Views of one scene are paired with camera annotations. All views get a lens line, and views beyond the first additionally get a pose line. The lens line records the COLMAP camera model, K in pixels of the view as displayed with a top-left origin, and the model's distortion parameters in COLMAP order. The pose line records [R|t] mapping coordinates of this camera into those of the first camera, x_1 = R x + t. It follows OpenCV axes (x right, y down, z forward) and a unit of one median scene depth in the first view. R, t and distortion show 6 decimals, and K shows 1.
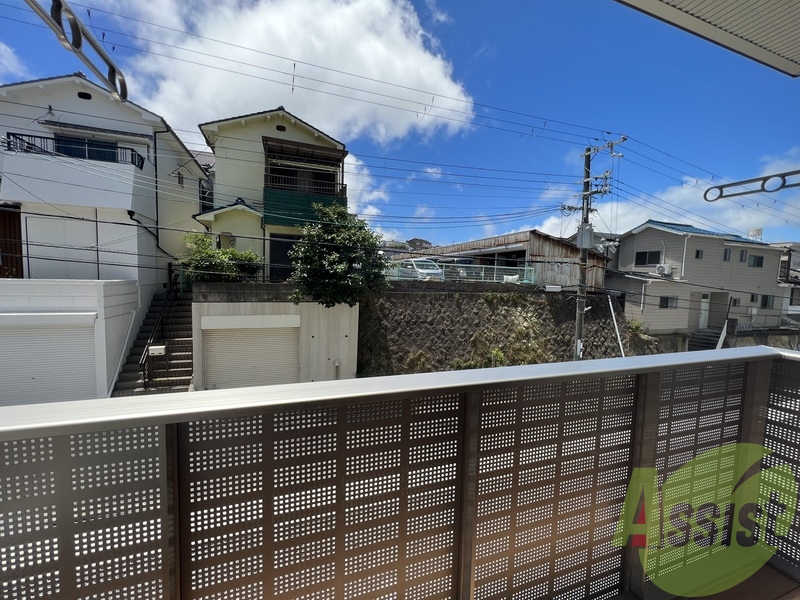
lens RADIAL K [[321.3, 0, 400.0], [0, 321.3, 300.0], [0, 0, 1]] dist [-0.001287, 0.000508]
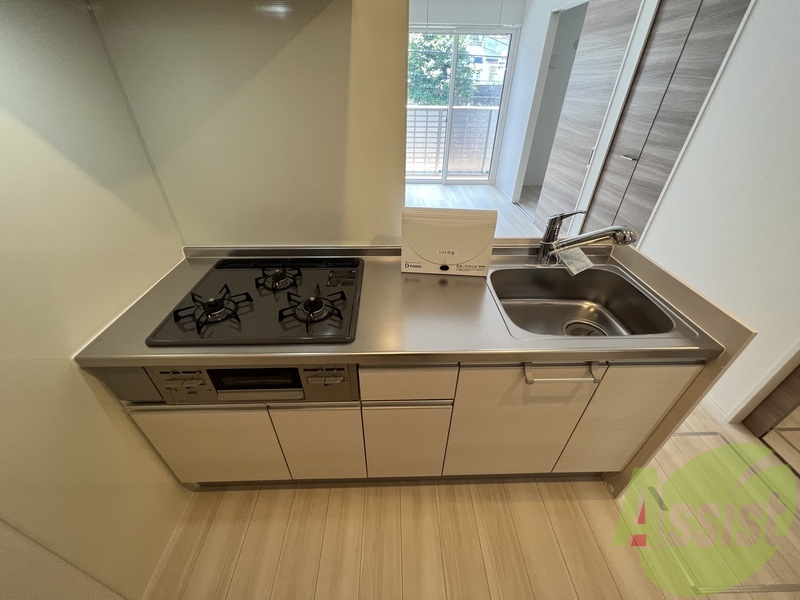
lens RADIAL K [[321.3, 0, 400.0], [0, 321.3, 300.0], [0, 0, 1]] dist [-0.001287, 0.000508]
pose [[0.952602, 0.159826, -0.258855, 0.138843], [-0.007686, 0.863252, 0.504715, 0.030782], [0.304123, -0.478803, 0.823564, -0.475946]]
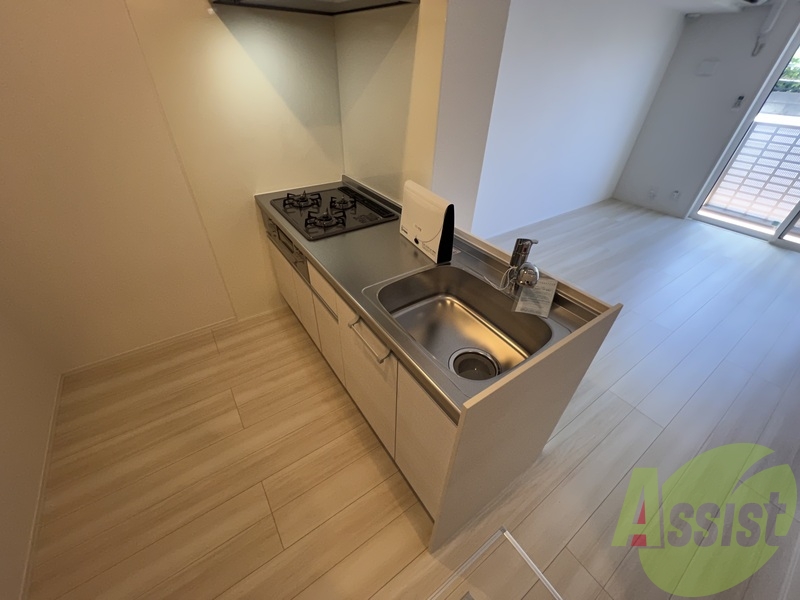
lens RADIAL K [[319.8, 0, 401.0], [0, 319.8, 300.6], [0, 0, 1]] dist [-0.000478, 0.000250]
pose [[0.267594, 0.560579, -0.783674, 0.232926], [-0.088287, 0.824178, 0.559406, 0.025728], [0.959478, -0.080506, 0.270037, -0.418366]]
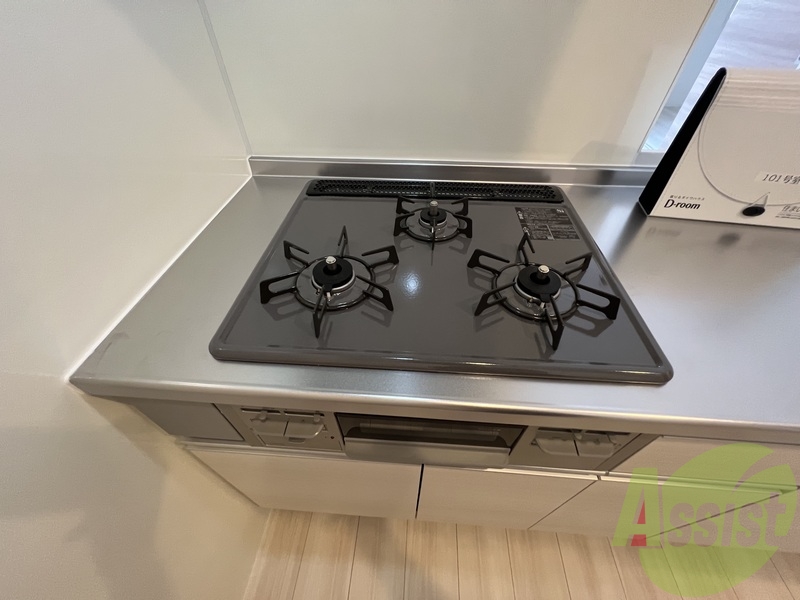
lens RADIAL K [[320.0, 0, 400.1], [0, 320.0, 301.2], [0, 0, 1]] dist [-0.000687, -0.000191]
pose [[0.914723, 0.265150, -0.304921, 0.089162], [-0.001013, 0.756106, 0.654448, 0.052227], [0.404080, -0.598330, 0.691897, -0.447665]]
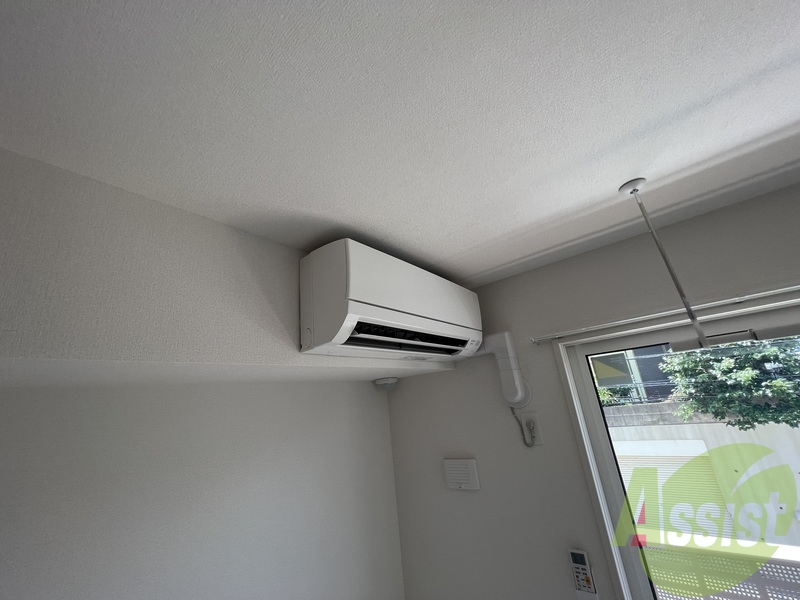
lens RADIAL K [[320.0, 0, 400.1], [0, 320.0, 301.2], [0, 0, 1]] dist [-0.000687, -0.000191]
pose [[0.516774, -0.337564, -0.786763, 0.050451], [0.059975, 0.931001, -0.360056, -0.033194], [0.854019, 0.138882, 0.501362, -0.119815]]
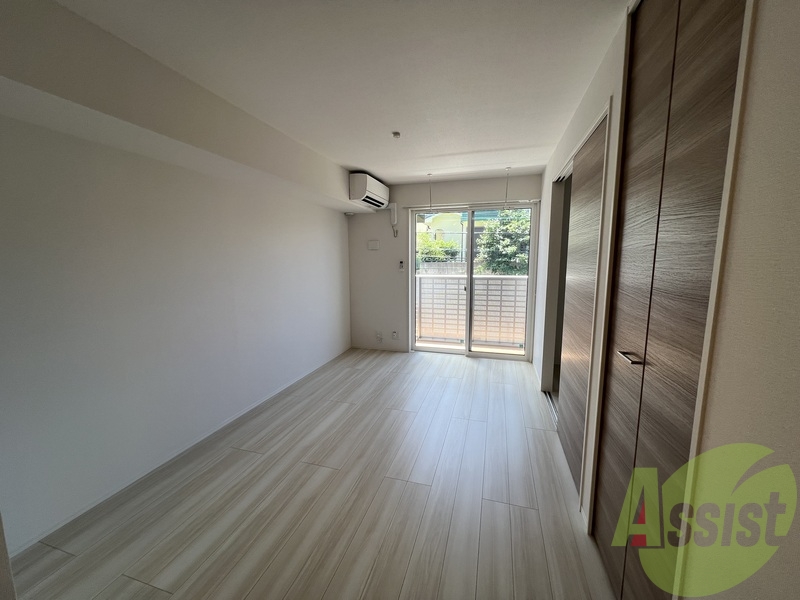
lens RADIAL K [[319.8, 0, 401.0], [0, 319.8, 300.6], [0, 0, 1]] dist [-0.000478, 0.000250]
pose [[0.809640, 0.049264, -0.584855, 0.212722], [-0.013891, 0.997800, 0.064818, 0.030431], [0.586762, -0.044355, 0.808544, -0.341584]]
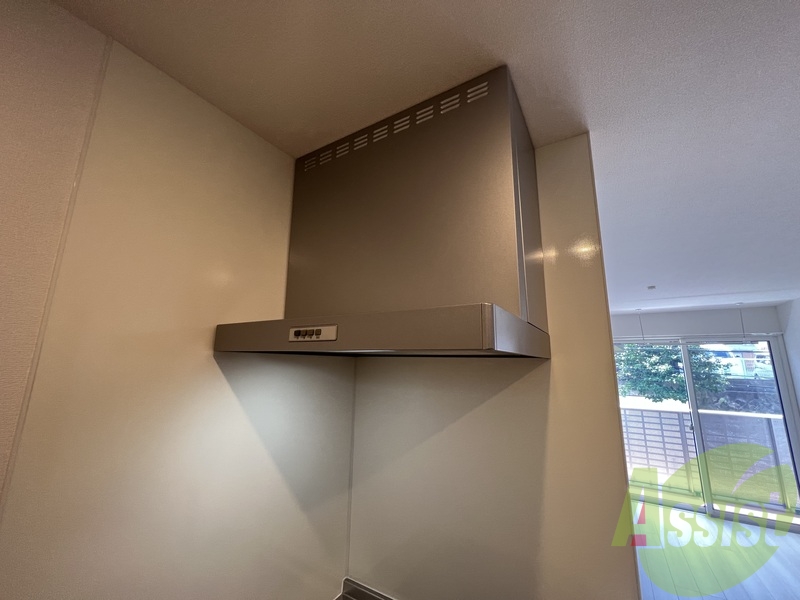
lens RADIAL K [[320.0, 0, 400.1], [0, 320.0, 301.2], [0, 0, 1]] dist [-0.000687, -0.000191]
pose [[0.624490, -0.168072, -0.762734, 0.136557], [-0.051260, 0.965646, -0.254753, 0.011809], [0.779349, 0.198189, 0.594422, -0.460190]]
